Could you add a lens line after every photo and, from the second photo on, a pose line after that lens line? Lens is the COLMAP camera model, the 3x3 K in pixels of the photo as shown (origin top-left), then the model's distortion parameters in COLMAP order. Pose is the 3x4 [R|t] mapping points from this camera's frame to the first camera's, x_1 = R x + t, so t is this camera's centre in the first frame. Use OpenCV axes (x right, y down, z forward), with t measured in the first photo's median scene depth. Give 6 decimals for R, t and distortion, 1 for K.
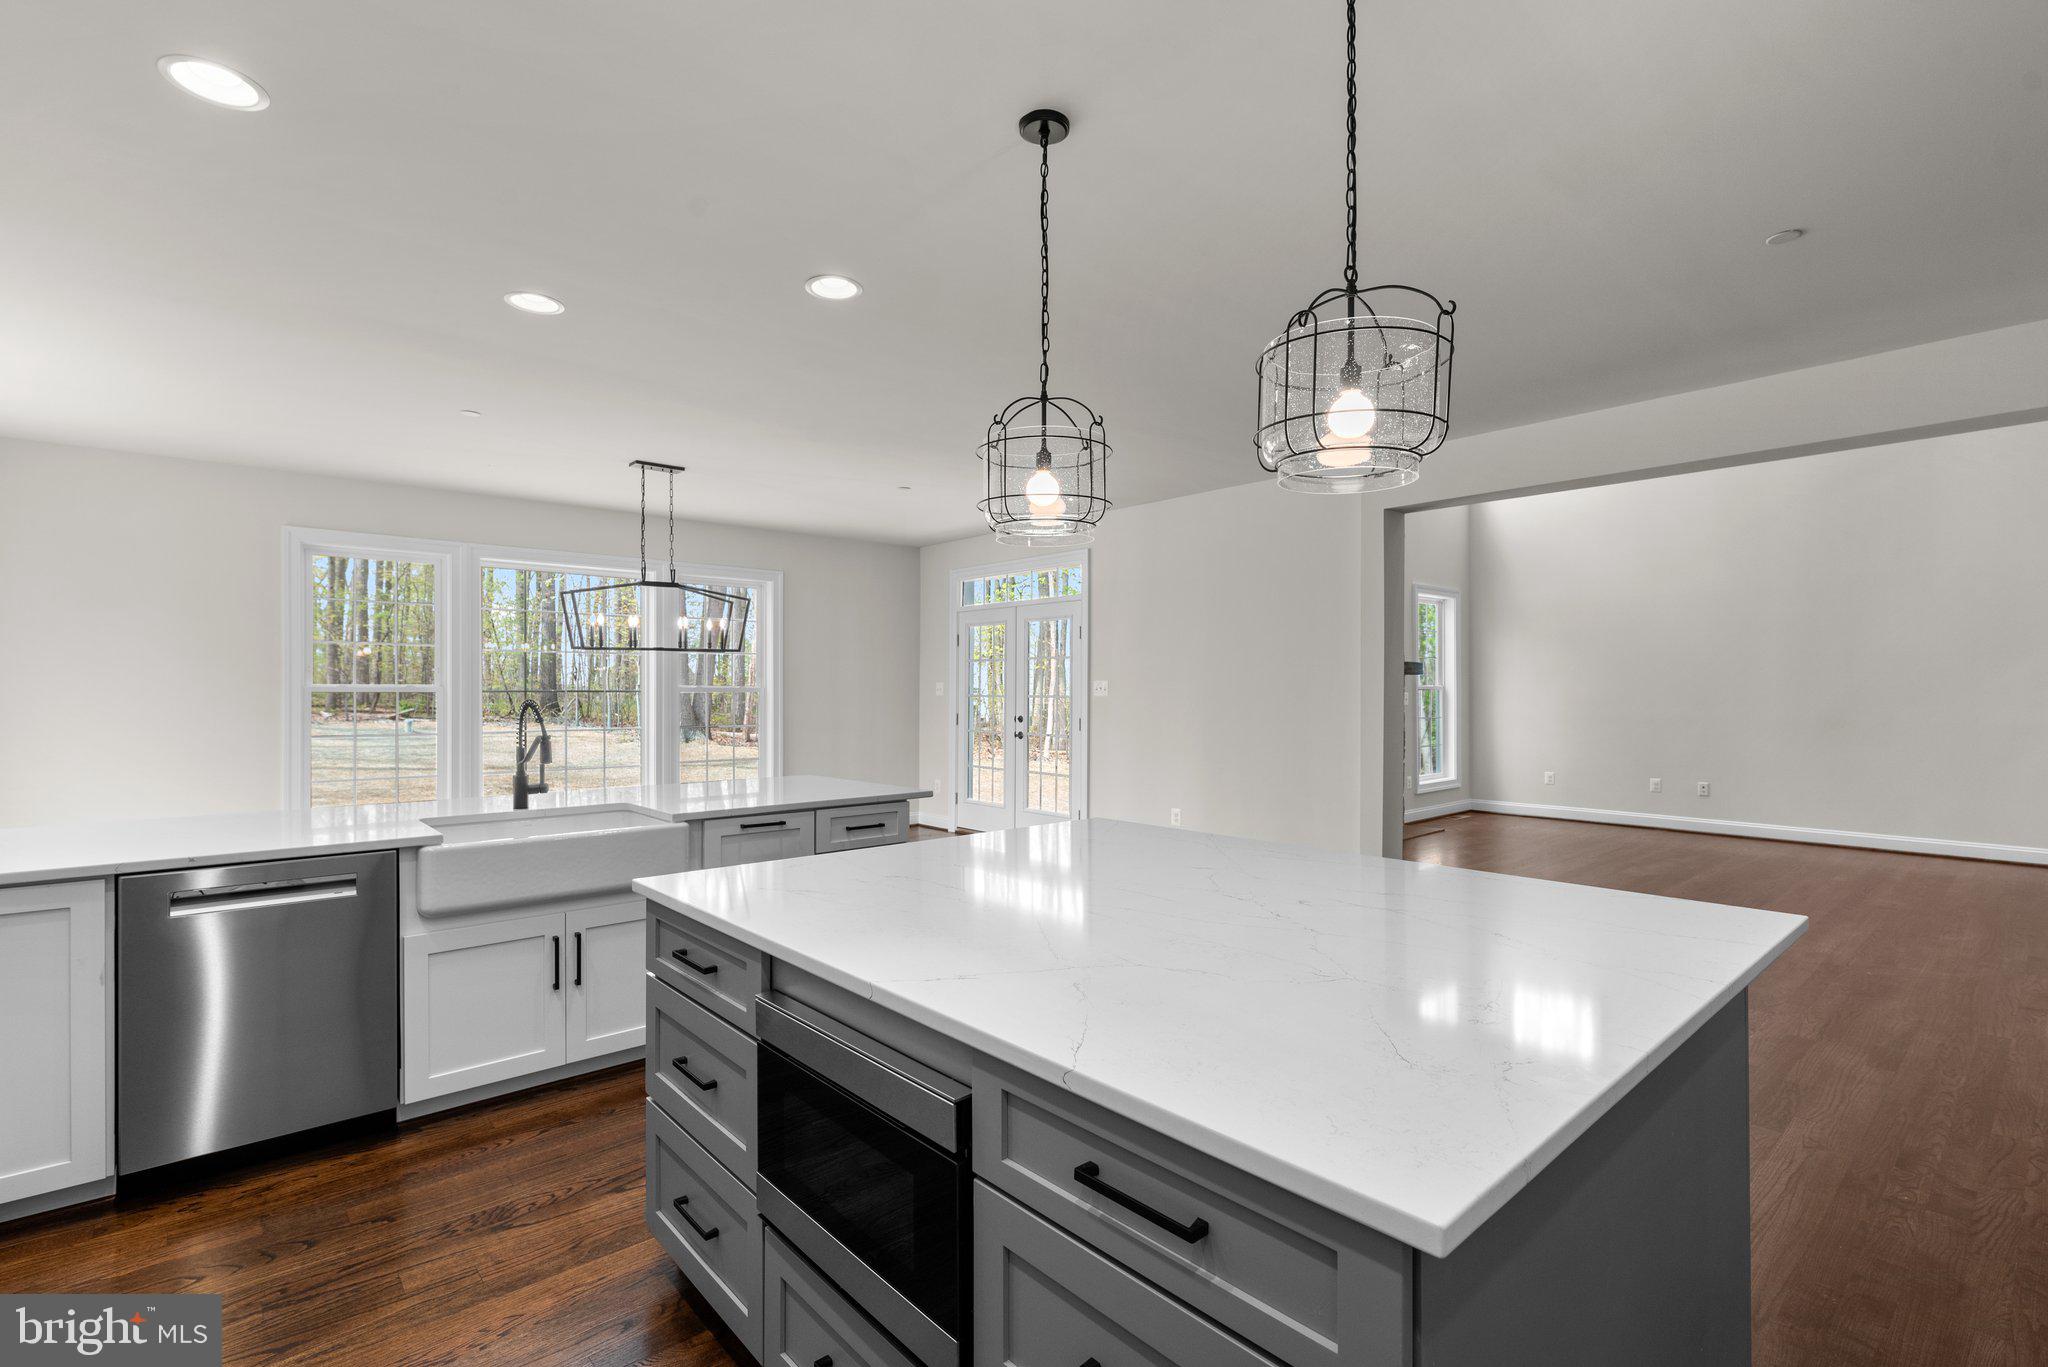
lens RADIAL K [[937.8, 0, 1024.0], [0, 937.8, 683.5], [0, 0, 1]] dist [0.000459, -0.000217]
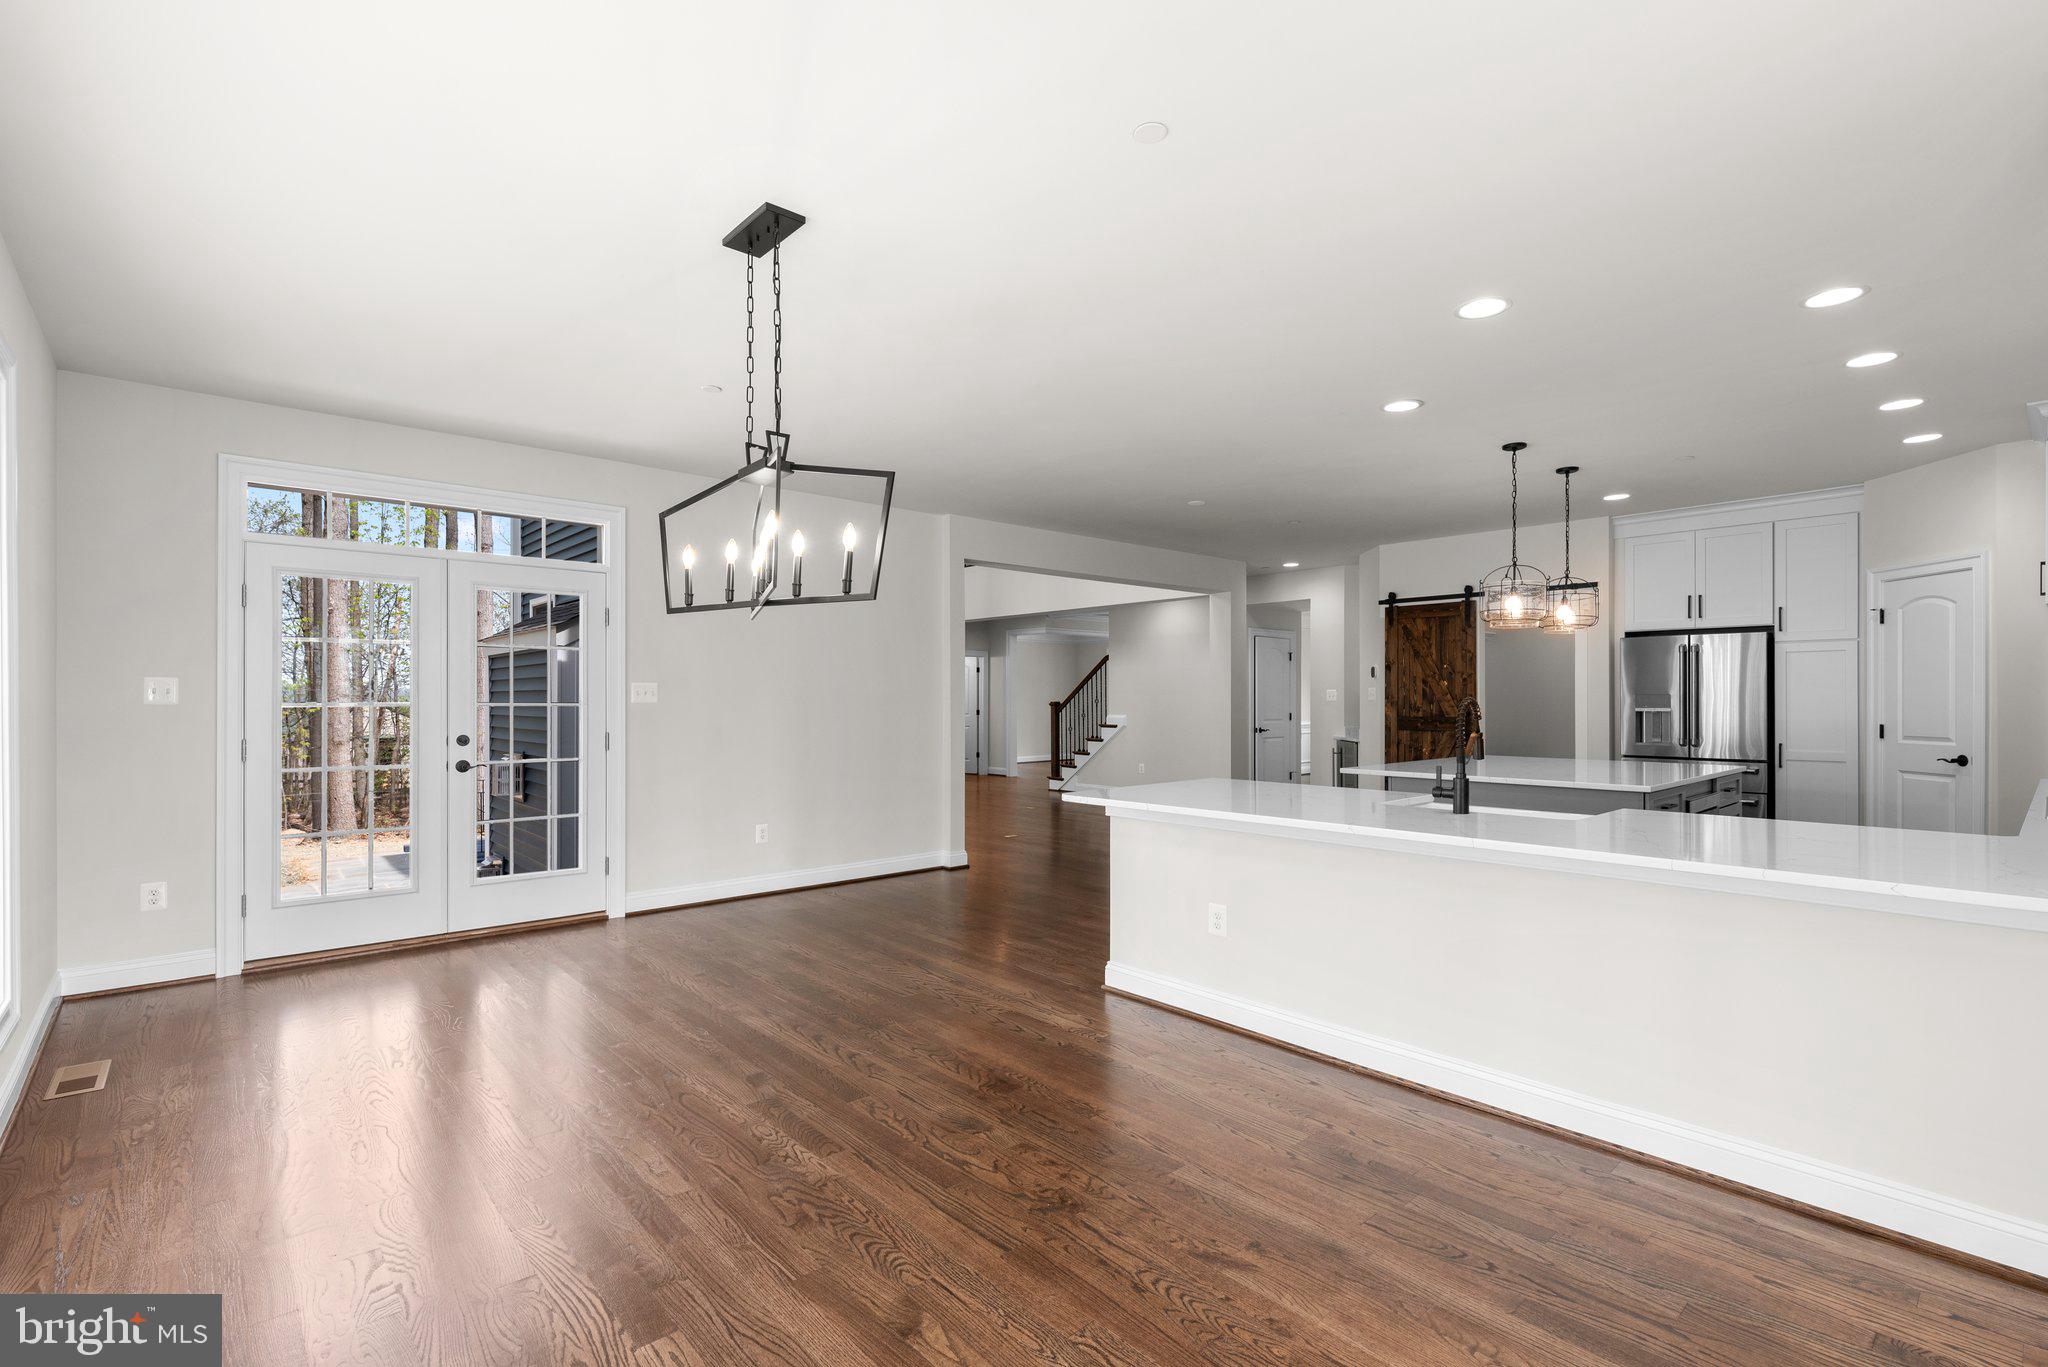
lens RADIAL K [[934.7, 0, 1028.7], [0, 934.7, 695.1], [0, 0, 1]] dist [0.001118, -0.000821]
pose [[-0.010362, 0.005392, 0.999932, -1.454398], [0.000190, 0.999985, -0.005390, 0.023478], [-0.999946, 0.000134, -0.010363, 1.422368]]
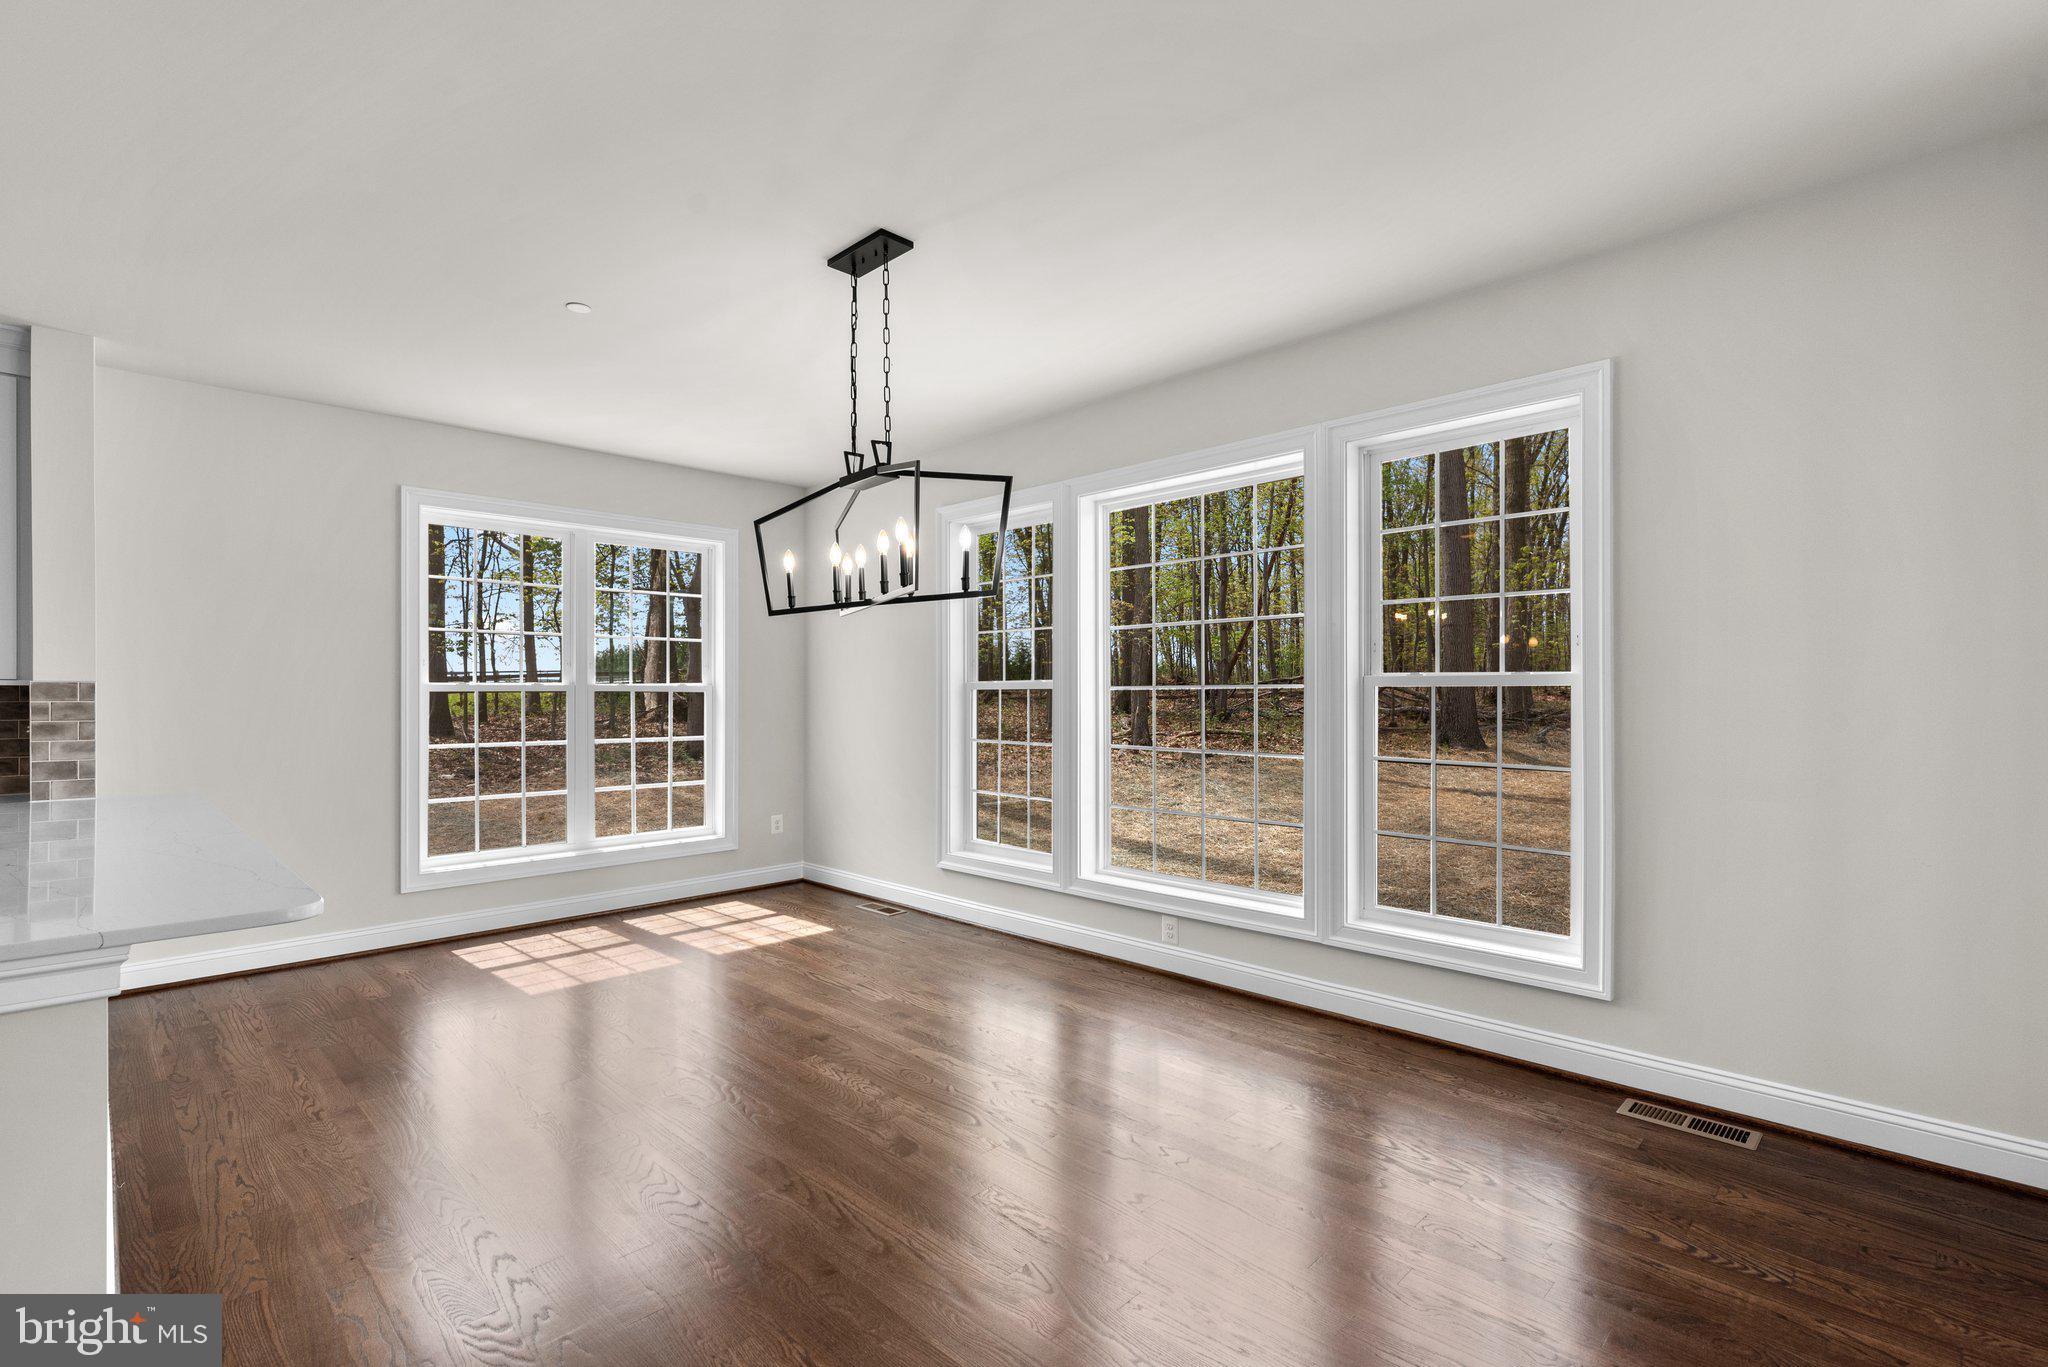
lens RADIAL K [[934.7, 0, 1028.7], [0, 934.7, 695.1], [0, 0, 1]] dist [0.001118, -0.000821]
pose [[0.076448, -0.001258, -0.997073, 0.201772], [0.006762, 0.999977, -0.000743, 0.025147], [0.997051, -0.006686, 0.076454, 1.717886]]
